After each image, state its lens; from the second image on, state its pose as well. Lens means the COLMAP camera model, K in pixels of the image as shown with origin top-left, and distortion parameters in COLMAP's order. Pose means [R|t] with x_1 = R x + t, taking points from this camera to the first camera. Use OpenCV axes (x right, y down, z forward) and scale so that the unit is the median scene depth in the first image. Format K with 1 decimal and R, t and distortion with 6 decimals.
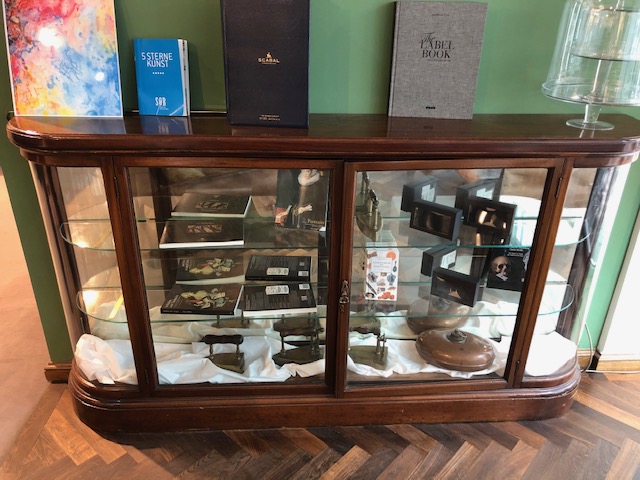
lens RADIAL K [[525.3, 0, 320.9], [0, 525.3, 241.0], [0, 0, 1]] dist [0.002225, 0.004650]
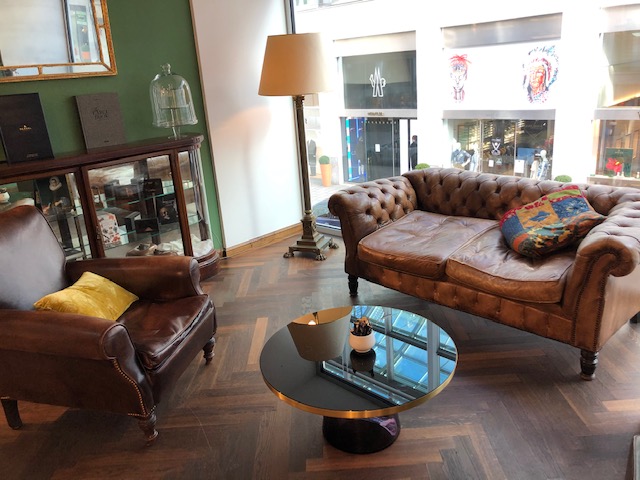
lens RADIAL K [[525.3, 0, 320.5], [0, 525.3, 239.1], [0, 0, 1]] dist [0.002225, 0.004650]
pose [[0.732116, -0.276827, 0.622393, -0.527112], [0.370226, 0.928670, -0.022442, 0.428750], [-0.571785, 0.246856, 0.782383, -0.937320]]
